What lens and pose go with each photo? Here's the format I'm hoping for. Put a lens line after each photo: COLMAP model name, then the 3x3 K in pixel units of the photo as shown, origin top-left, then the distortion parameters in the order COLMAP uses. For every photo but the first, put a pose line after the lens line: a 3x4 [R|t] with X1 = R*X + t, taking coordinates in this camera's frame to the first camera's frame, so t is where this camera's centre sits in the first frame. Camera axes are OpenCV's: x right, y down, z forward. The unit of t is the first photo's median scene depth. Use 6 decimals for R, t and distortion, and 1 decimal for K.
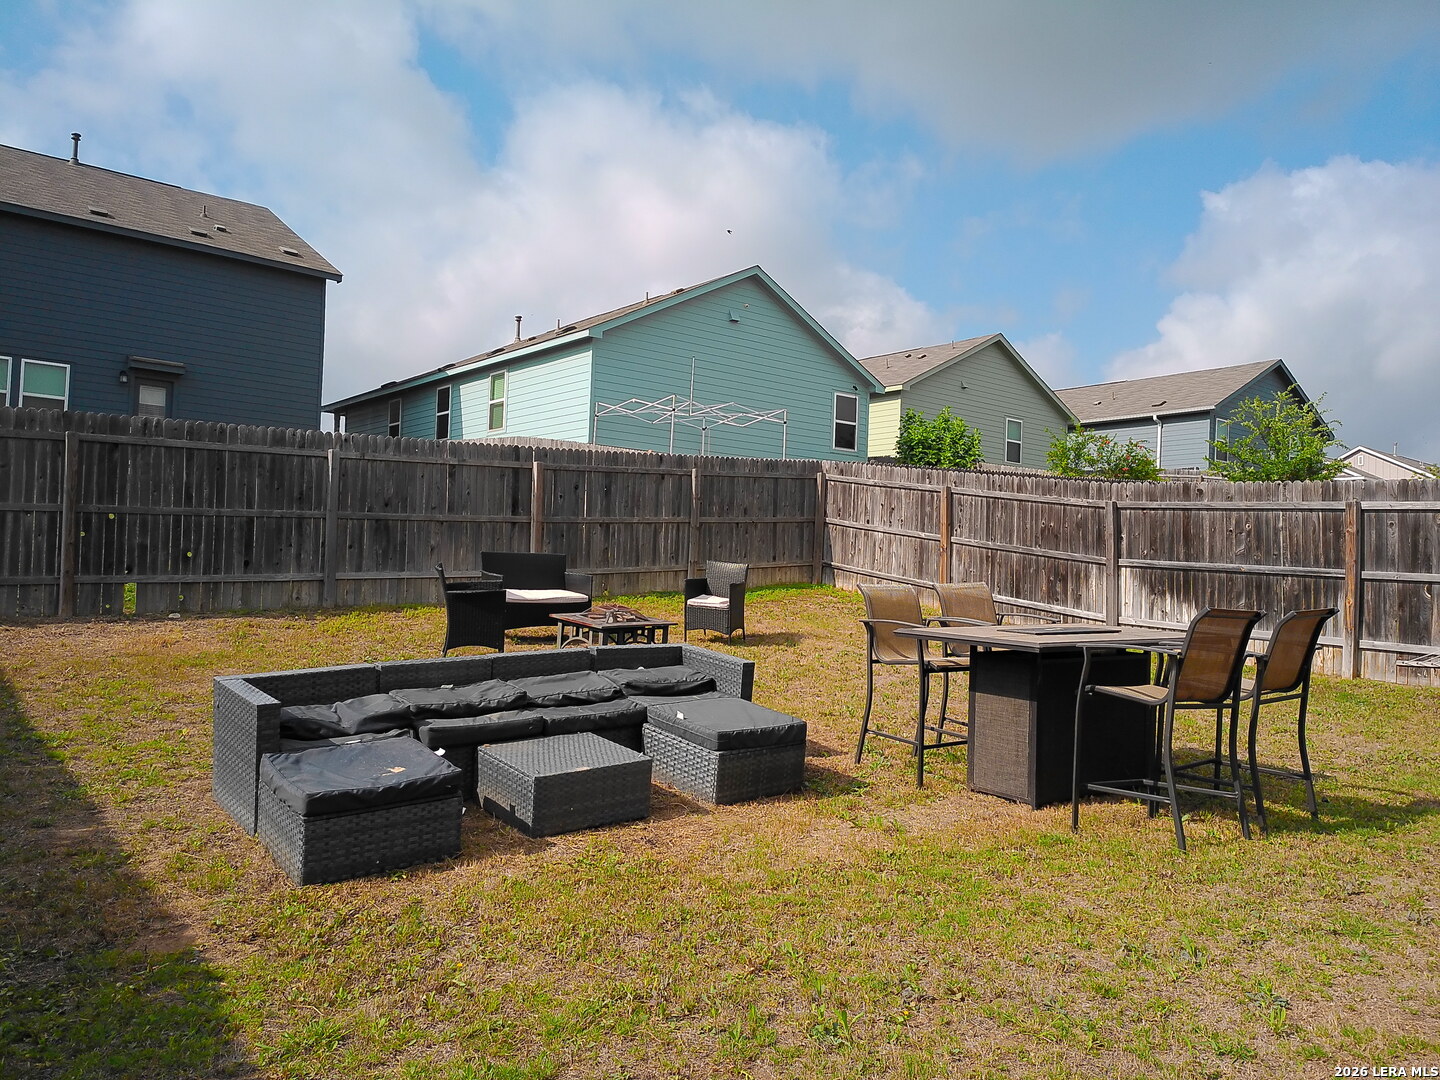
lens RADIAL K [[1048.0, 0, 722.4], [0, 1048.0, 539.1], [0, 0, 1]] dist [0.012906, 0.001052]
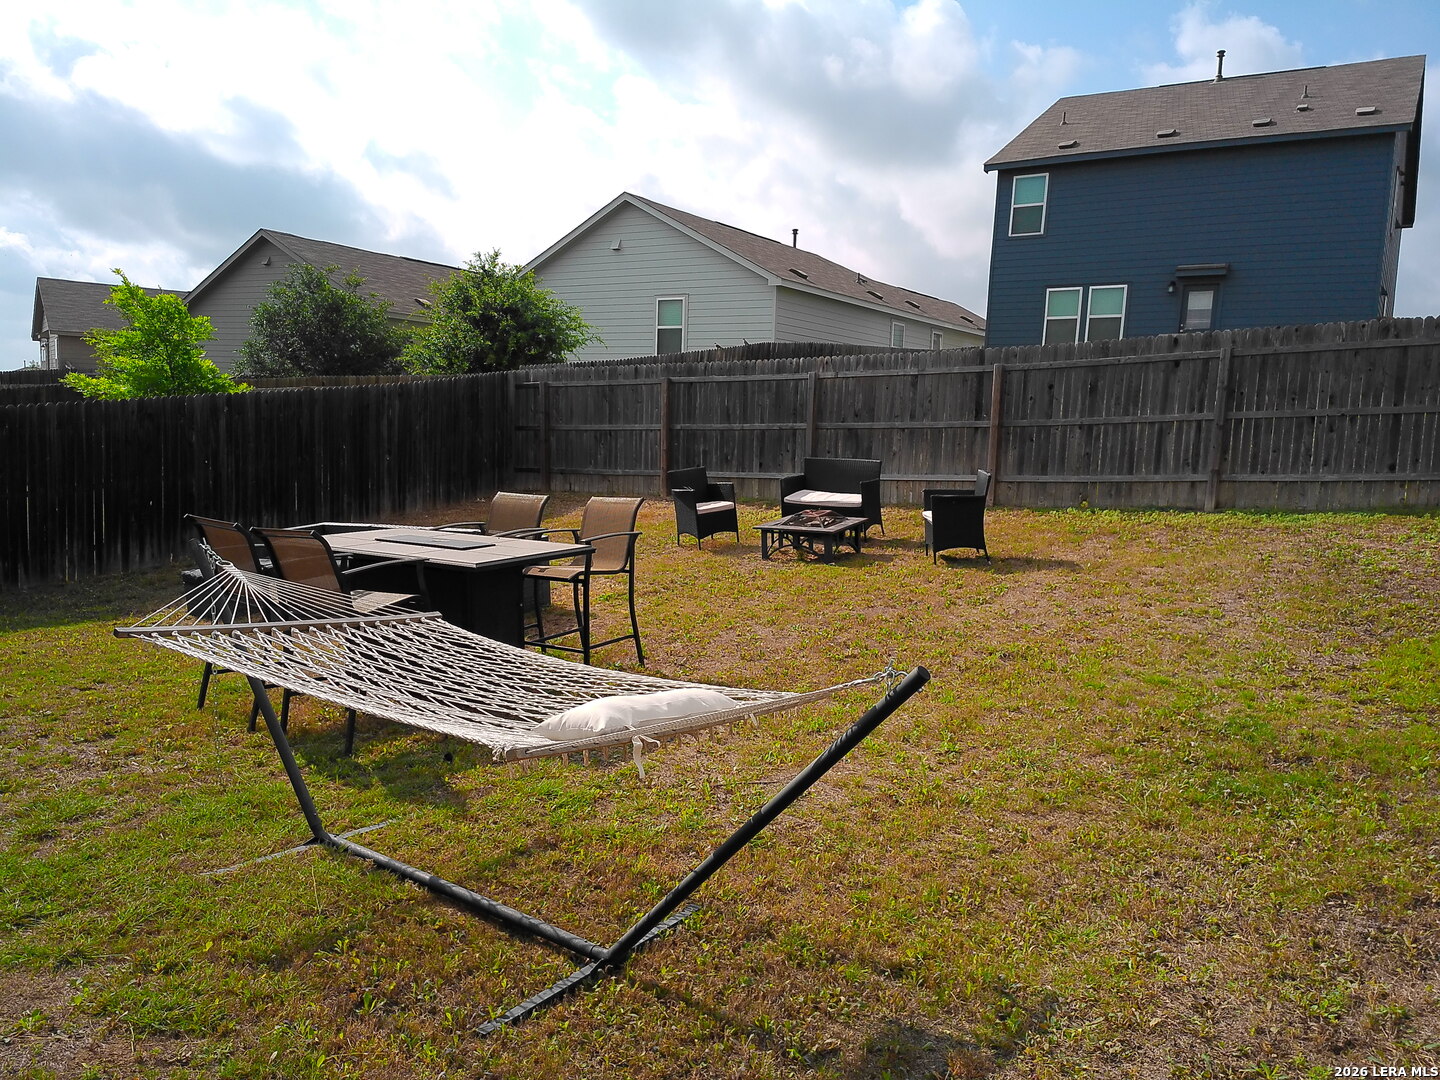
lens RADIAL K [[1048.0, 0, 721.8], [0, 1048.0, 537.7], [0, 0, 1]] dist [0.012906, 0.001052]
pose [[0.316619, 0.081682, -0.945029, 0.380446], [0.013078, 0.995815, 0.090454, -0.002752], [0.948463, -0.040999, 0.314225, 0.254644]]
